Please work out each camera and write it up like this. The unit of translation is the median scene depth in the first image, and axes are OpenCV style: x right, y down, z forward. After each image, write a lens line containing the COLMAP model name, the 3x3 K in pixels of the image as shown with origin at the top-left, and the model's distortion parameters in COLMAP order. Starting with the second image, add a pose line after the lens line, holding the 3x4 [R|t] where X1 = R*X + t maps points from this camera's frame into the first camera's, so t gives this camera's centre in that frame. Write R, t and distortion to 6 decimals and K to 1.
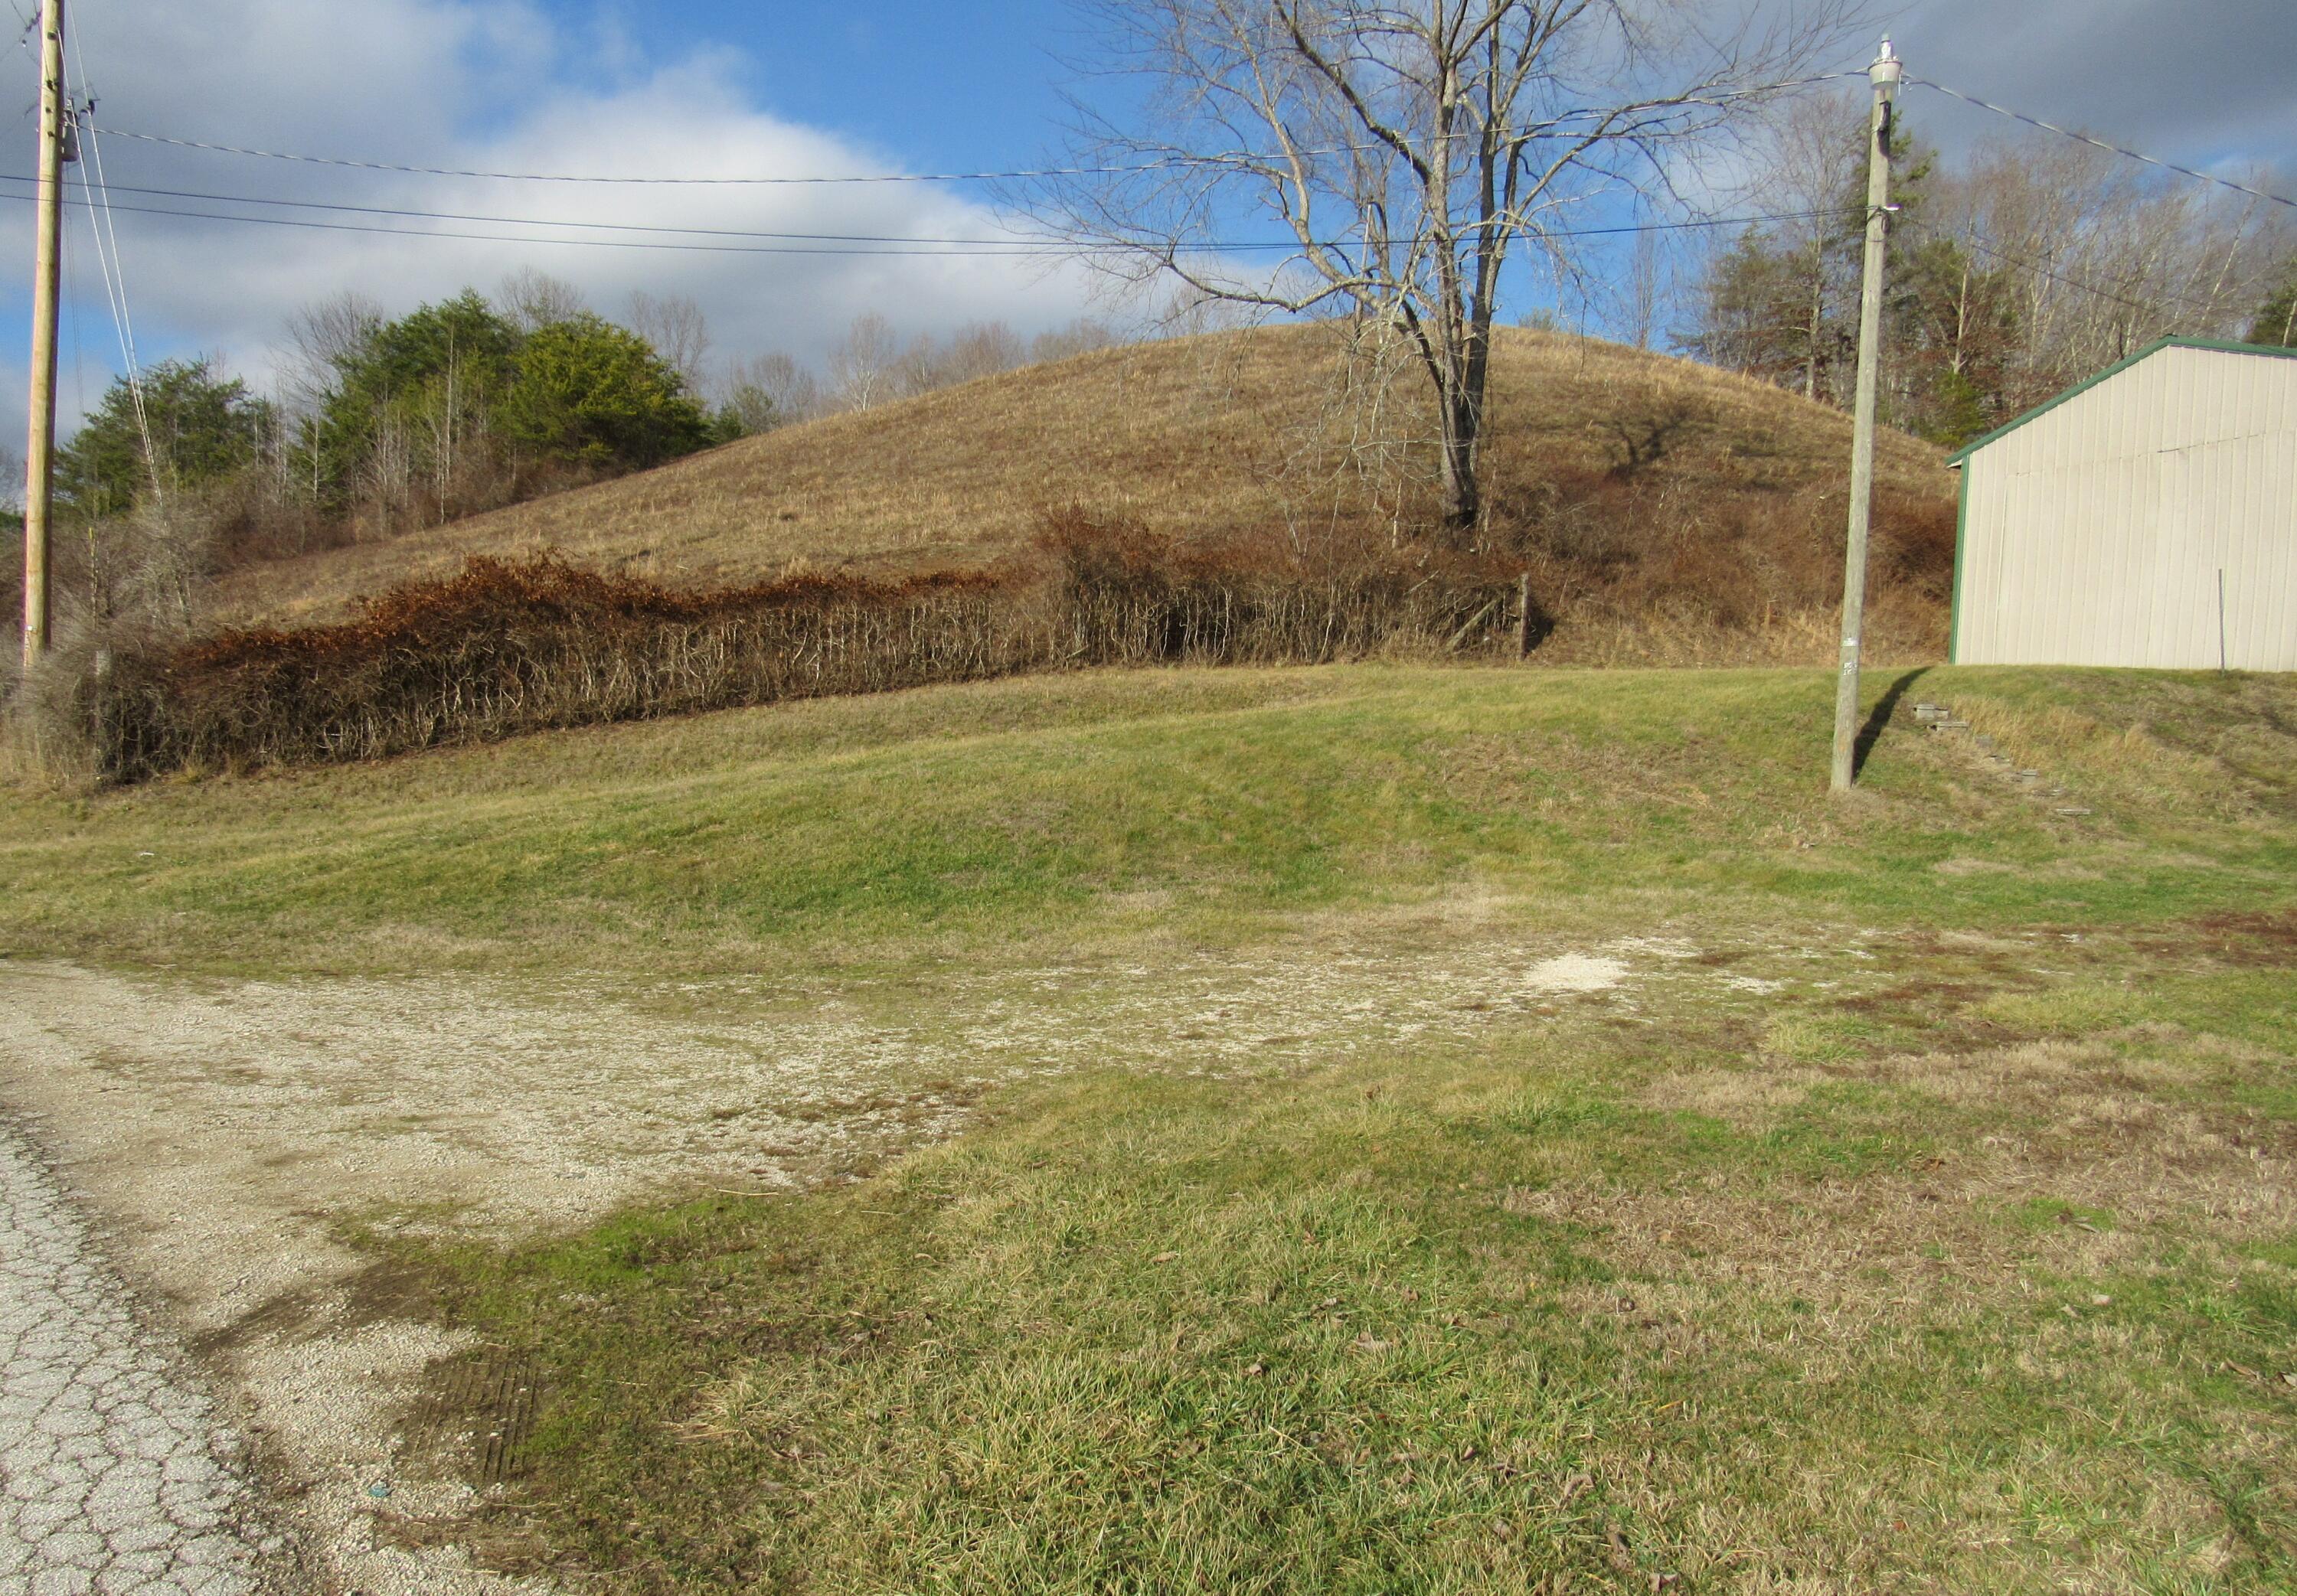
lens RADIAL K [[1666.6, 0, 1147.0], [0, 1666.6, 806.0], [0, 0, 1]] dist [-0.030600, 0.004457]
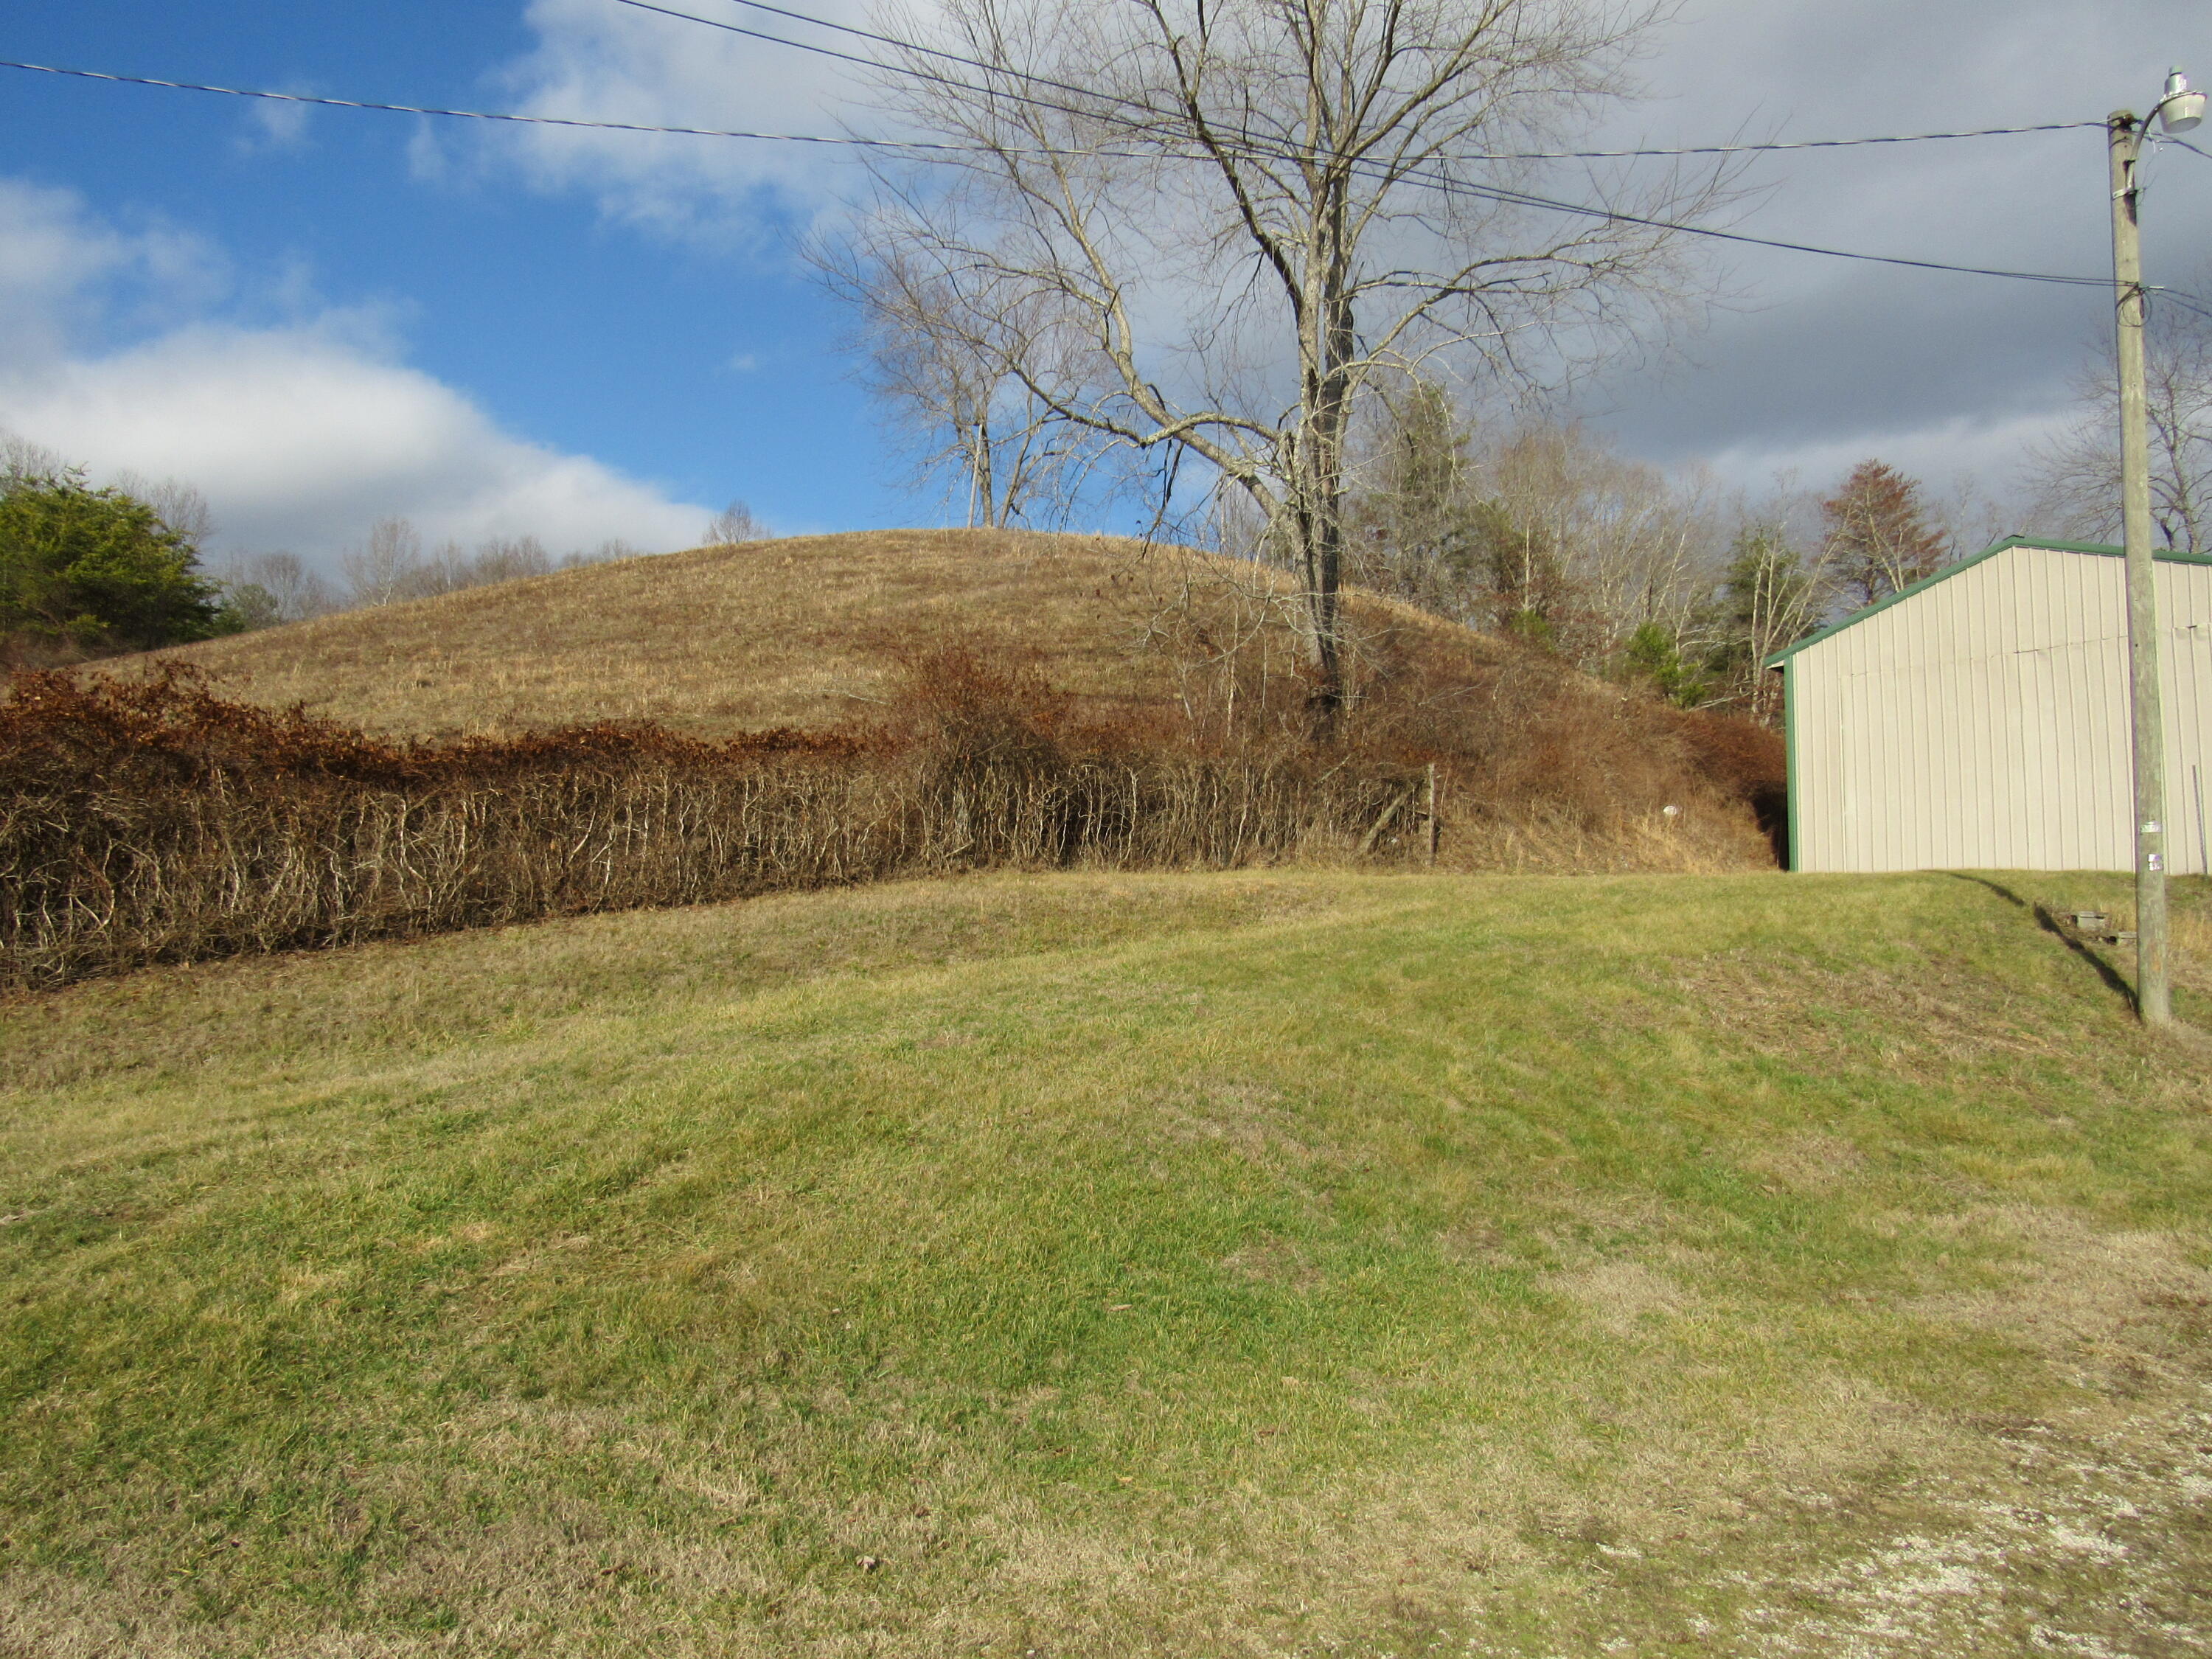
lens RADIAL K [[1564.5, 0, 1112.1], [0, 1564.5, 817.5], [0, 0, 1]] dist [-0.032549, 0.003953]
pose [[0.955692, 0.014169, 0.294026, -0.181914], [0.024412, 0.991586, -0.127130, -0.018703], [-0.293353, 0.128675, 0.947305, 0.345413]]
